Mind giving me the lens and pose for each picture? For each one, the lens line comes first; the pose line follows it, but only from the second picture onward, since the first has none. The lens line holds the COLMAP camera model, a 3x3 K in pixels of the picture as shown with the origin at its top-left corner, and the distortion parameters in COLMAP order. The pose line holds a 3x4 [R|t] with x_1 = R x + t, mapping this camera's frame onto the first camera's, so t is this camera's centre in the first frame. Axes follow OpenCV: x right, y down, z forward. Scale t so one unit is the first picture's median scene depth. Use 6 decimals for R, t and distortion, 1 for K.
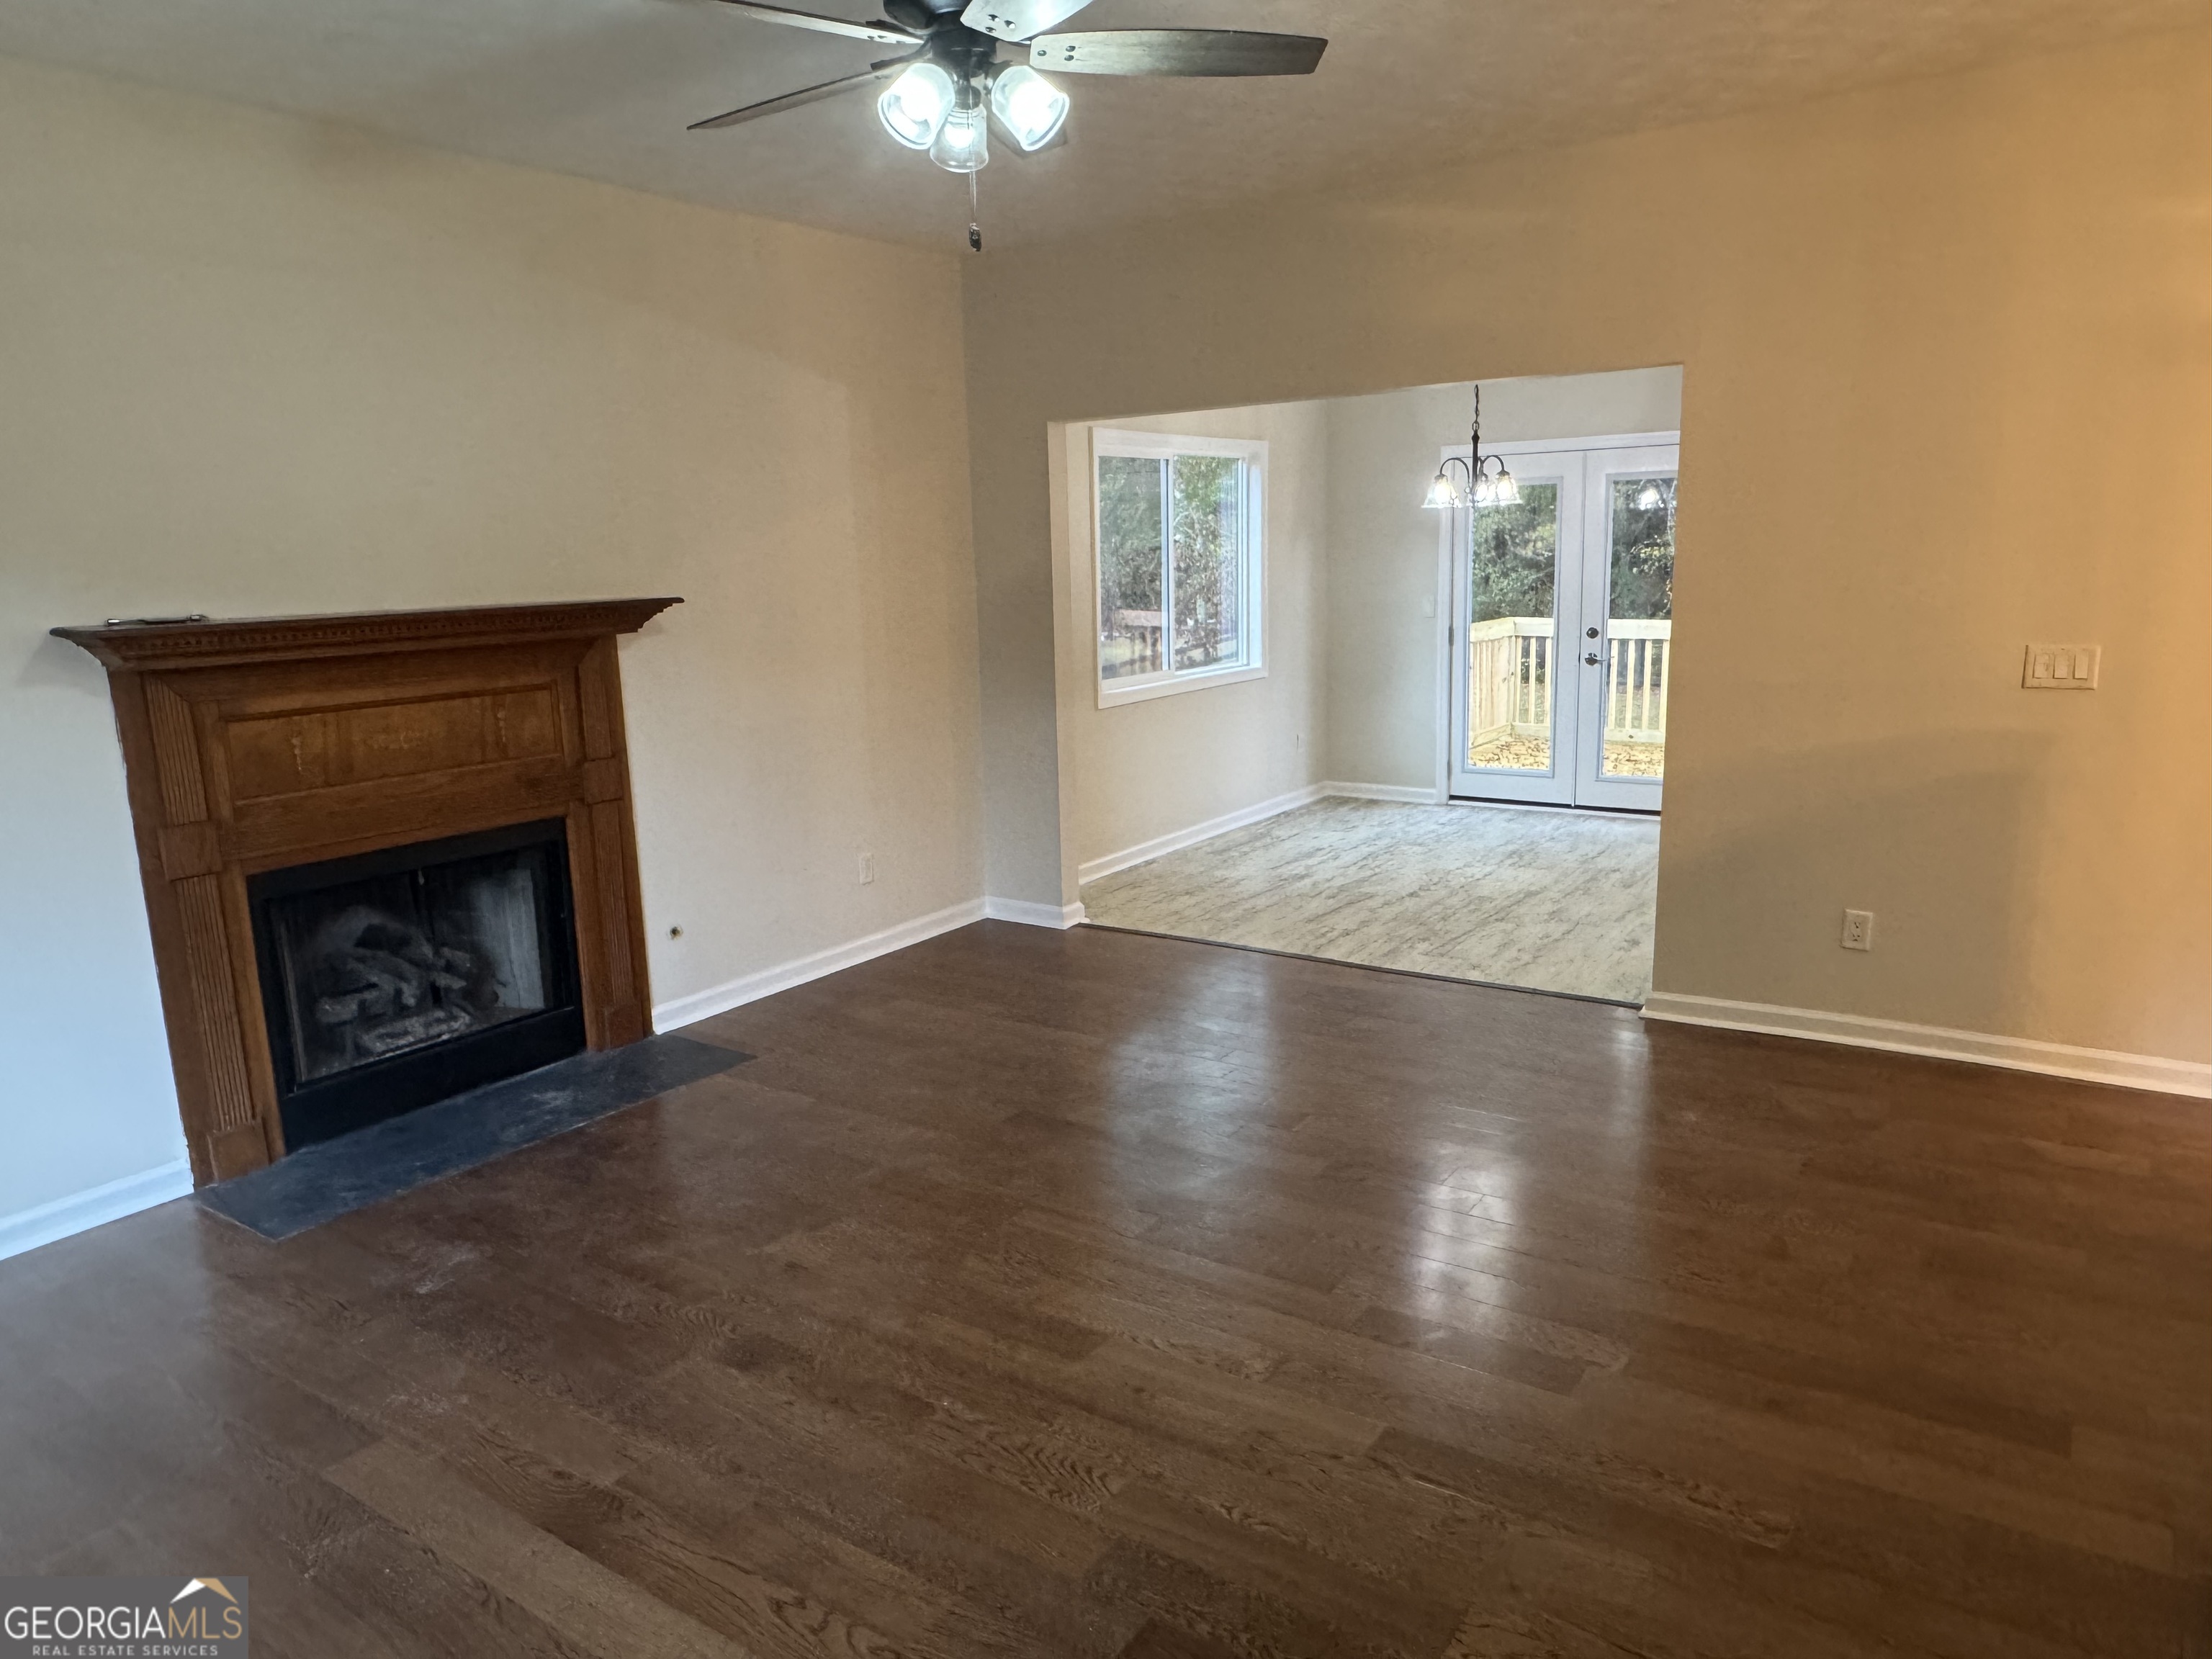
lens RADIAL K [[1433.9, 0, 1106.0], [0, 1433.9, 829.5], [0, 0, 1]] dist [-0.001706, -0.000555]
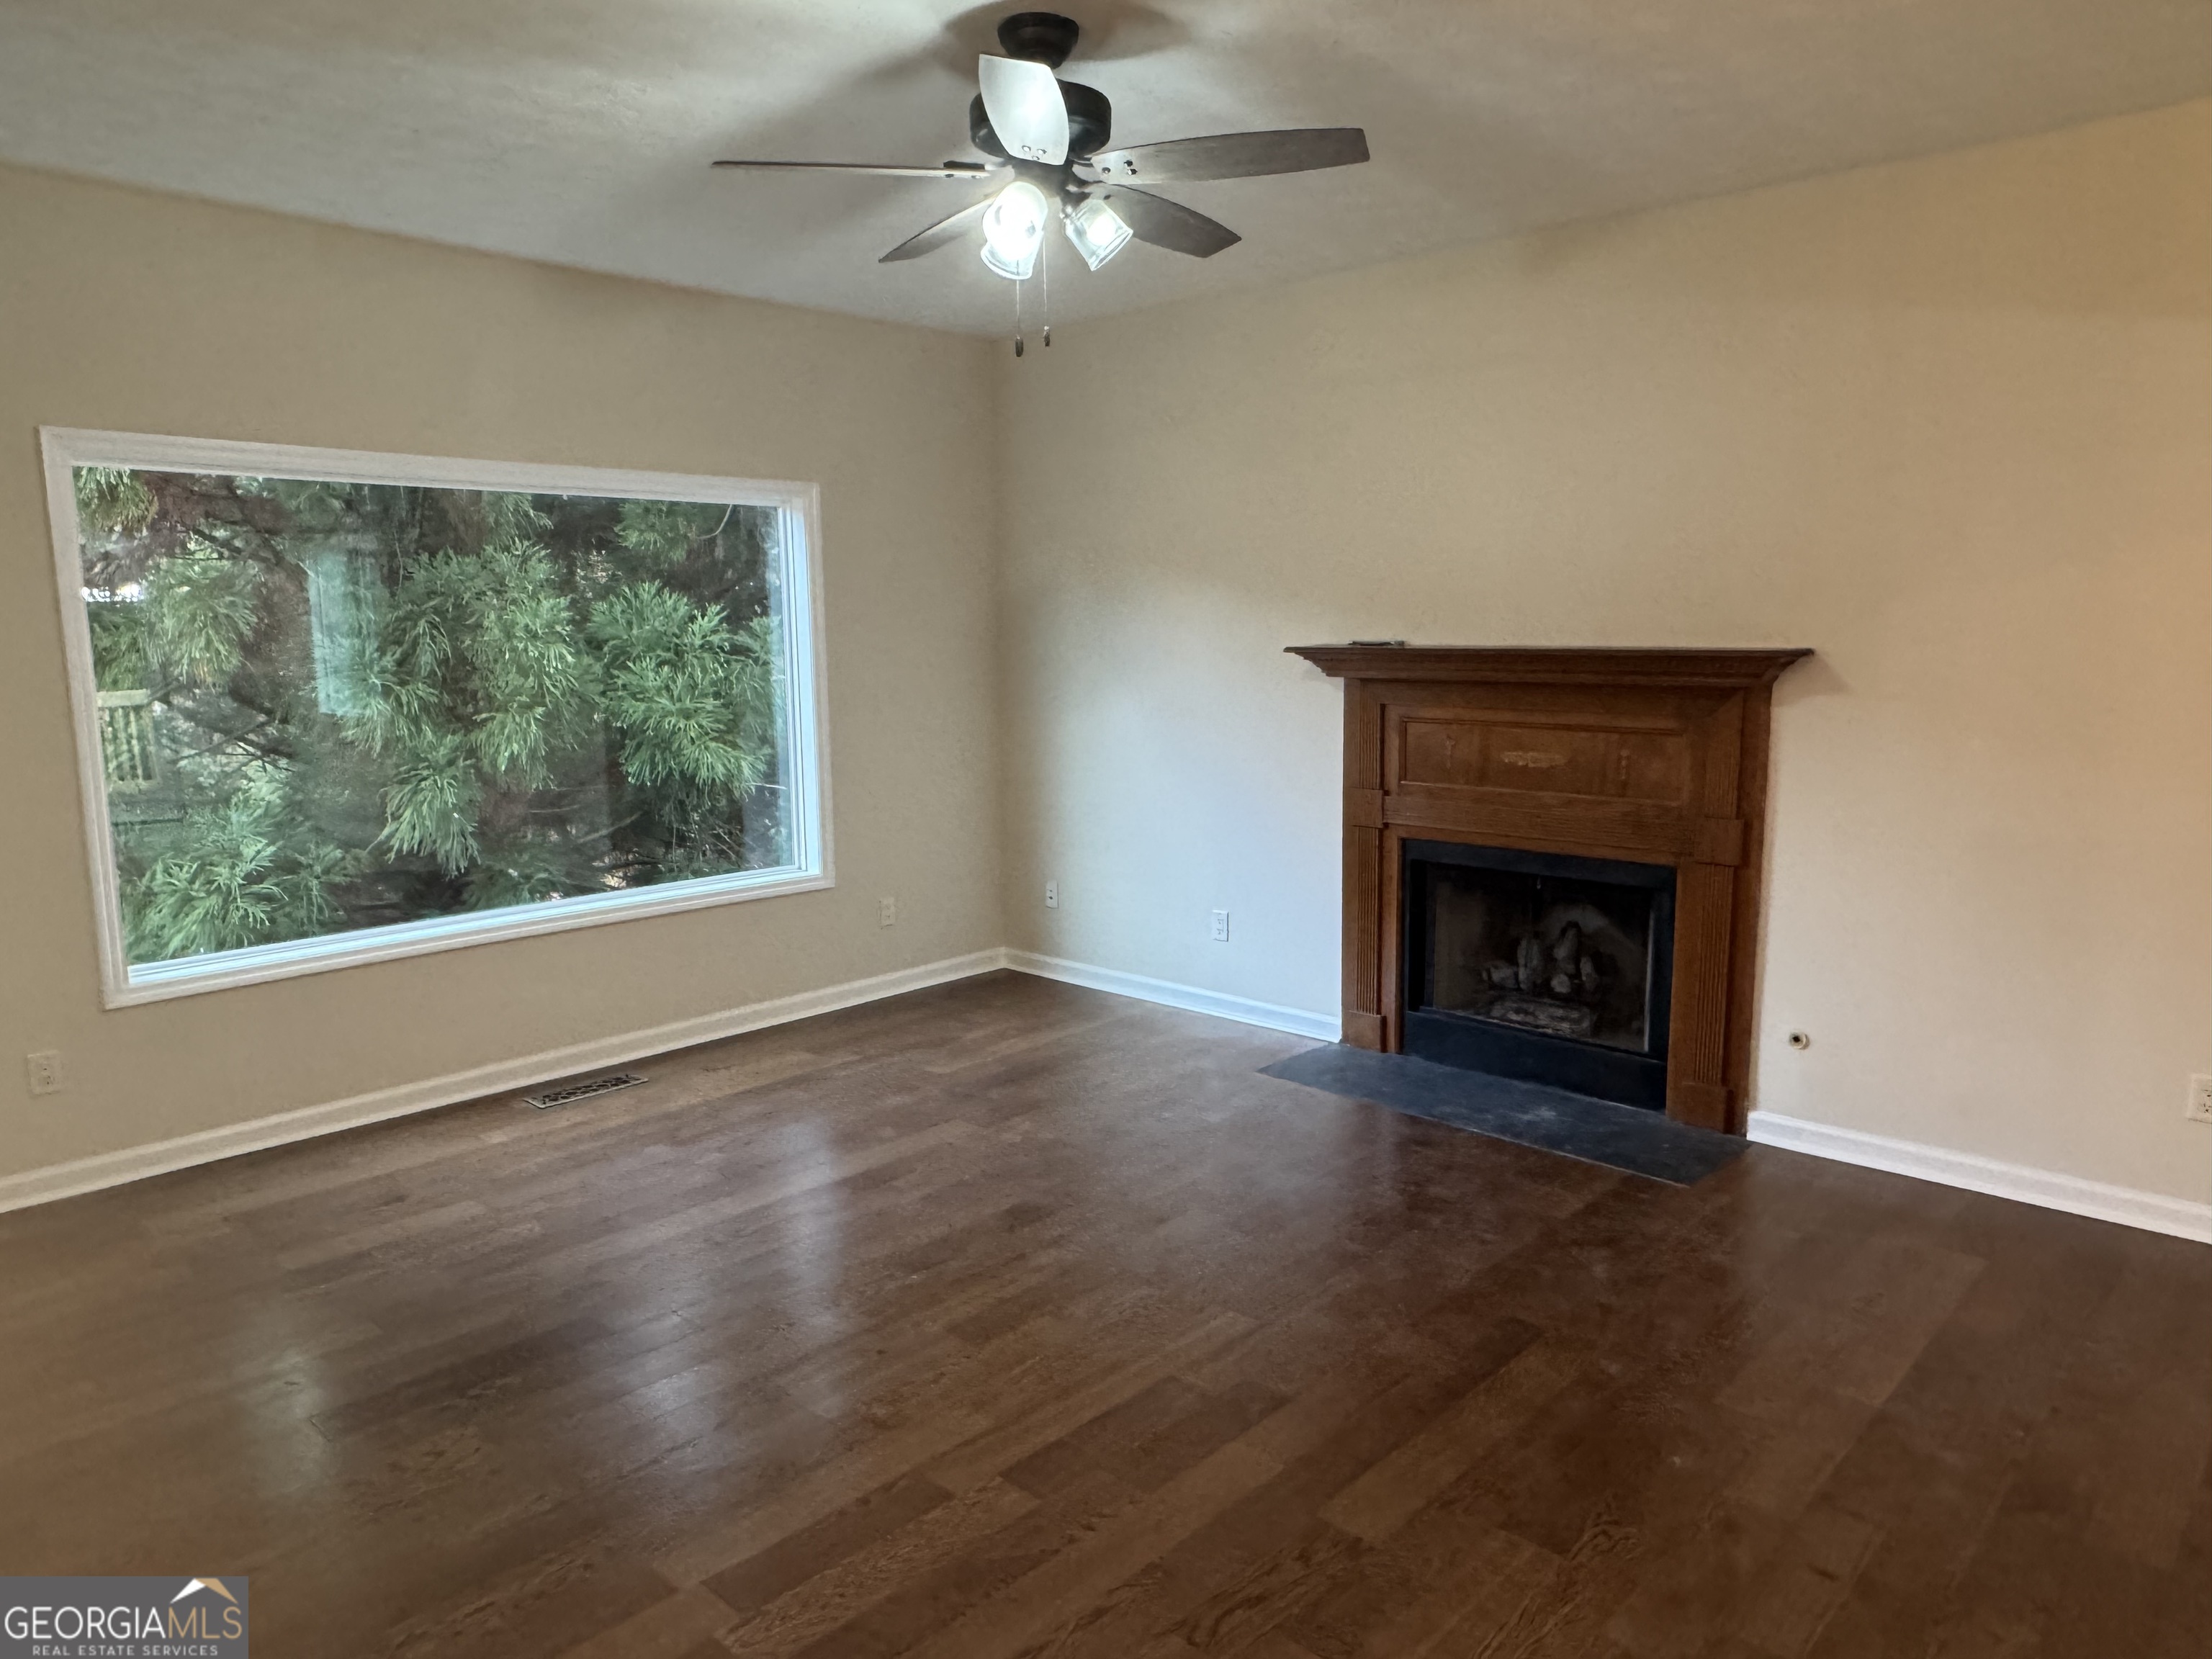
lens RADIAL K [[1464.4, 0, 1106.0], [0, 1464.4, 829.5], [0, 0, 1]] dist [0.001101, 0.000361]
pose [[-0.134139, 0.176641, -0.975092, 0.665860], [-0.175227, 0.964252, 0.198782, -0.171976], [0.975347, 0.197527, -0.098391, 0.755509]]
